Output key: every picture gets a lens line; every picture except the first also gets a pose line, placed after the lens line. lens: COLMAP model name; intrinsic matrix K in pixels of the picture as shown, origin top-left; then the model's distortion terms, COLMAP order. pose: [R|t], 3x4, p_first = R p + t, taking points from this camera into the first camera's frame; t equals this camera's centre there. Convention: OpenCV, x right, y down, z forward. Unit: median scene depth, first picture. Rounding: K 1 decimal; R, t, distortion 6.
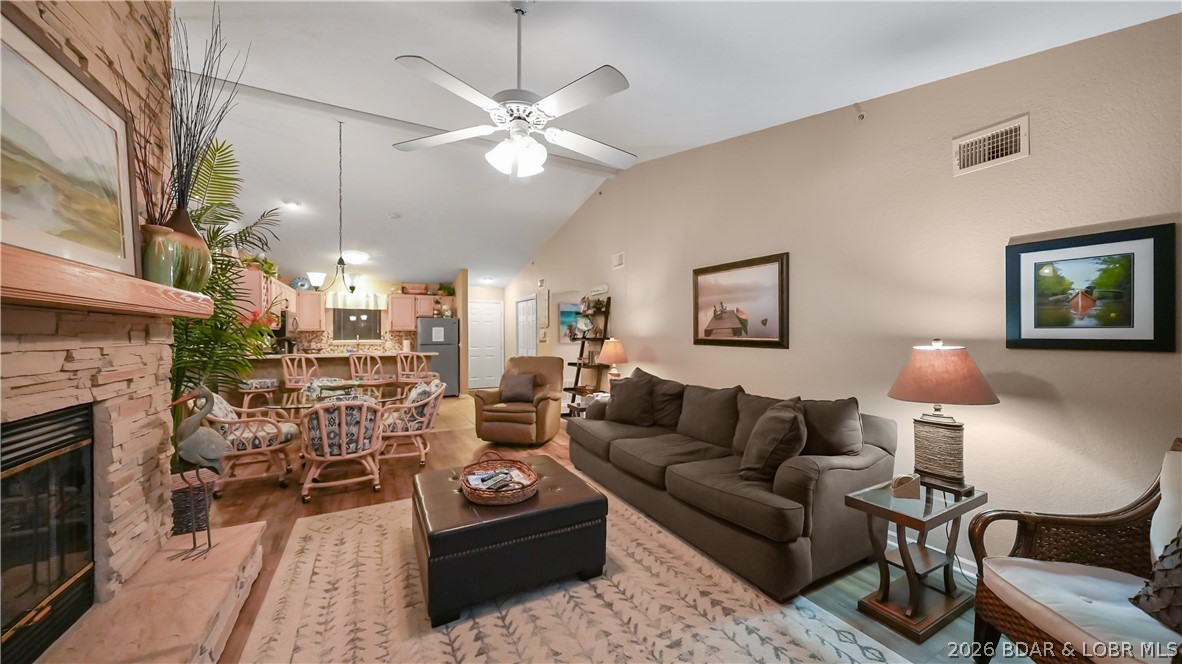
lens RADIAL K [[405.9, 0, 589.3], [0, 405.9, 337.3], [0, 0, 1]] dist [-0.000825, 0.000055]
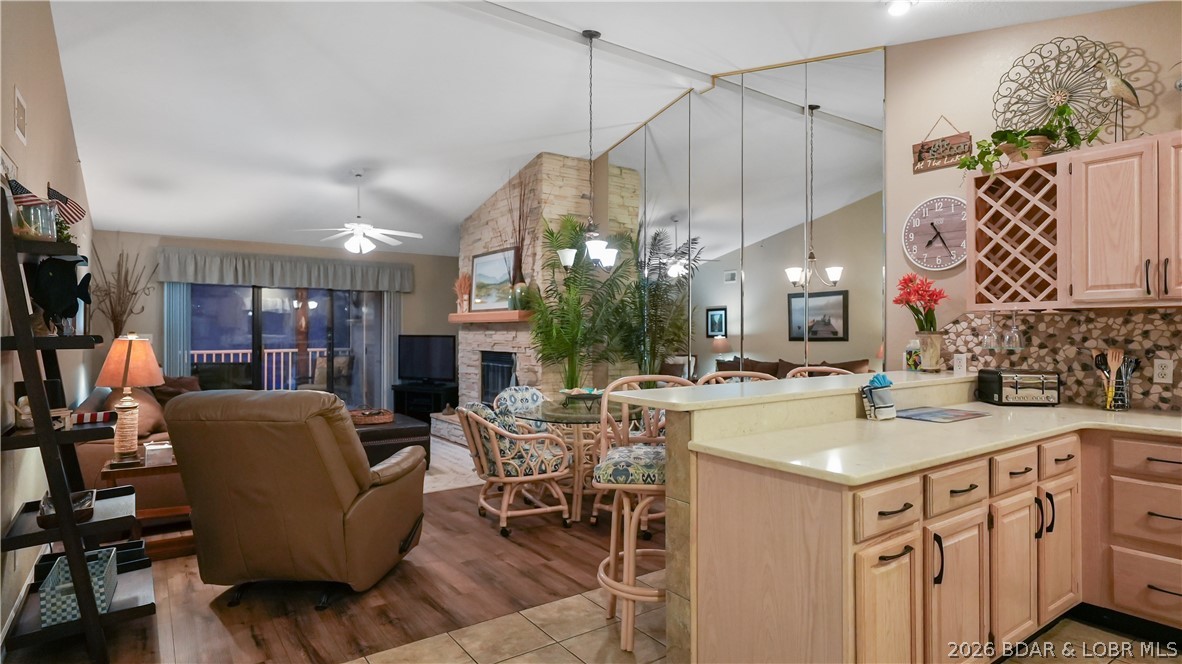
lens RADIAL K [[628.5, 0, 593.4], [0, 628.5, 329.3], [0, 0, 1]] dist [0.005046, -0.002143]
pose [[-0.991994, 0.001195, -0.126282, -0.557605], [0.001028, 0.999999, 0.001386, -0.006617], [0.126283, 0.001245, -0.991993, 2.531249]]
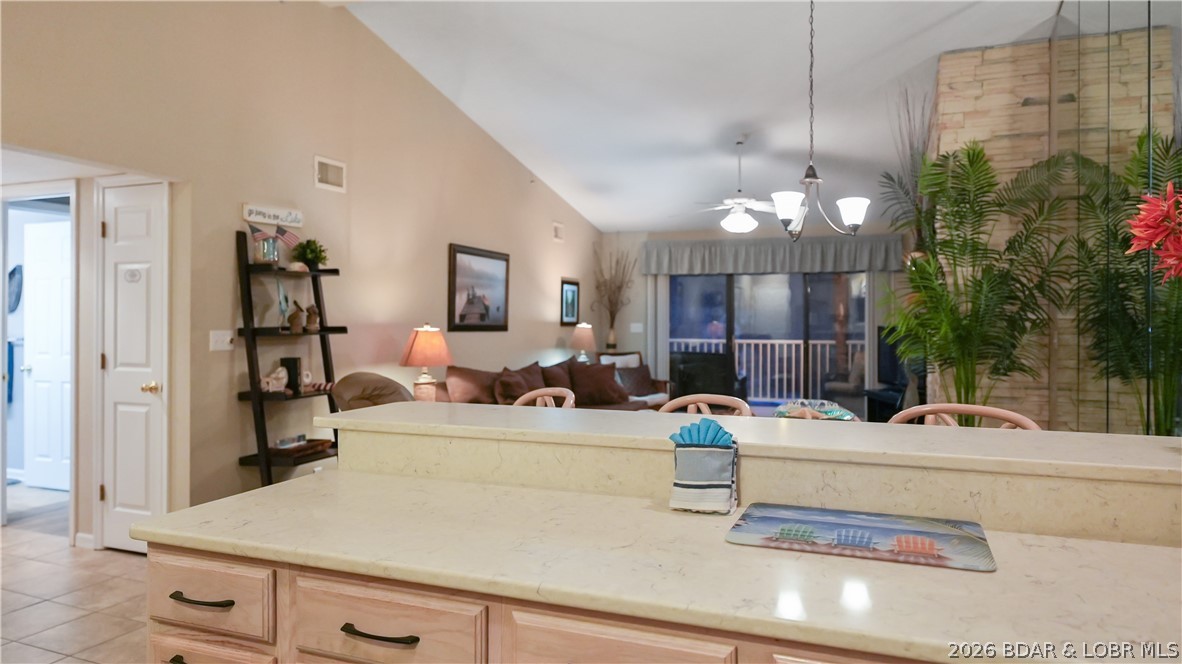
lens RADIAL K [[754.3, 0, 589.5], [0, 754.3, 315.5], [0, 0, 1]] dist [0.007982, 0.000851]
pose [[-0.634751, 0.003672, 0.772708, -1.372244], [0.003506, 0.999992, -0.001873, -0.013834], [-0.772708, 0.001520, -0.634759, 2.128672]]
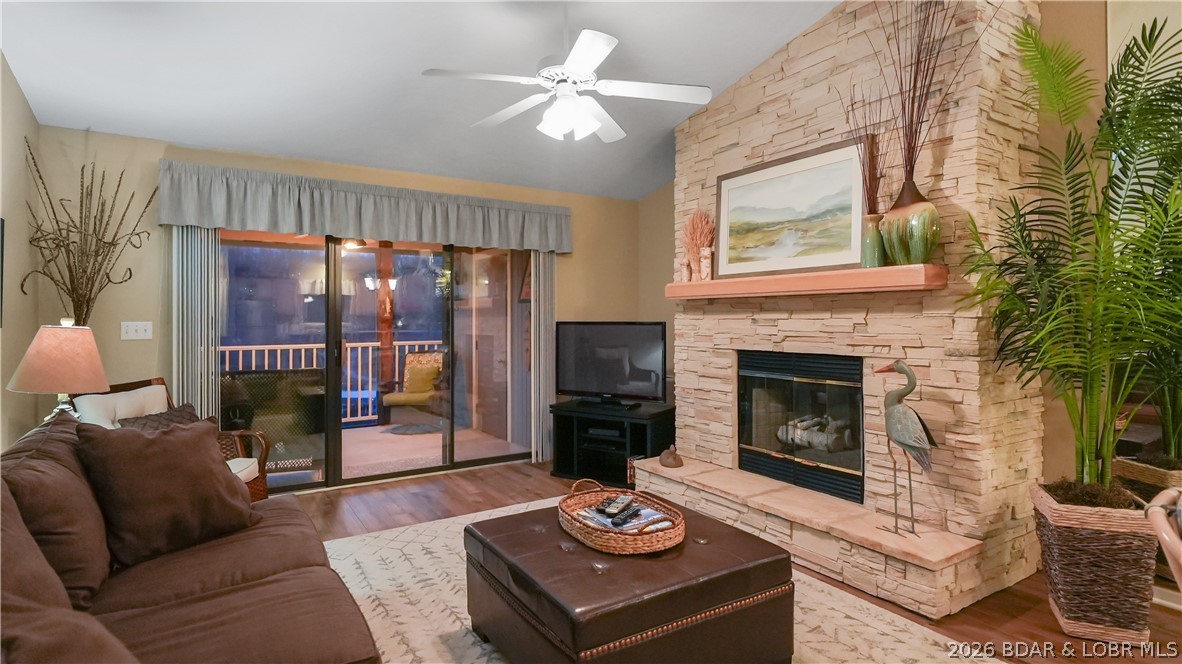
lens RADIAL K [[598.4, 0, 589.8], [0, 598.4, 311.4], [0, 0, 1]] dist [0.005978, -0.001086]
pose [[-0.997494, 0.005531, -0.070529, -0.071542], [0.006079, 0.999953, -0.007561, 0.005502], [0.070484, -0.007971, -0.997481, 1.380274]]
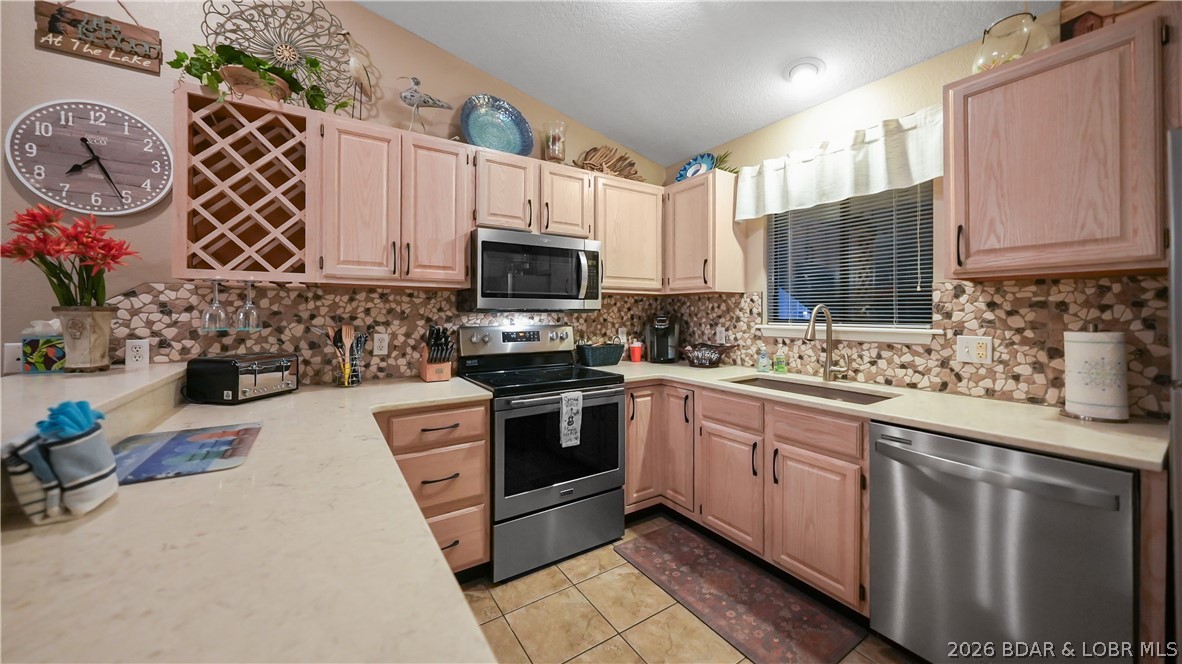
lens RADIAL K [[413.7, 0, 590.2], [0, 413.7, 310.6], [0, 0, 1]] dist [-0.001211, 0.000197]
pose [[0.083719, -0.004201, -0.996481, -0.781401], [-0.006167, 0.999970, -0.004734, 0.002062], [0.996470, 0.006542, 0.083691, 2.027853]]
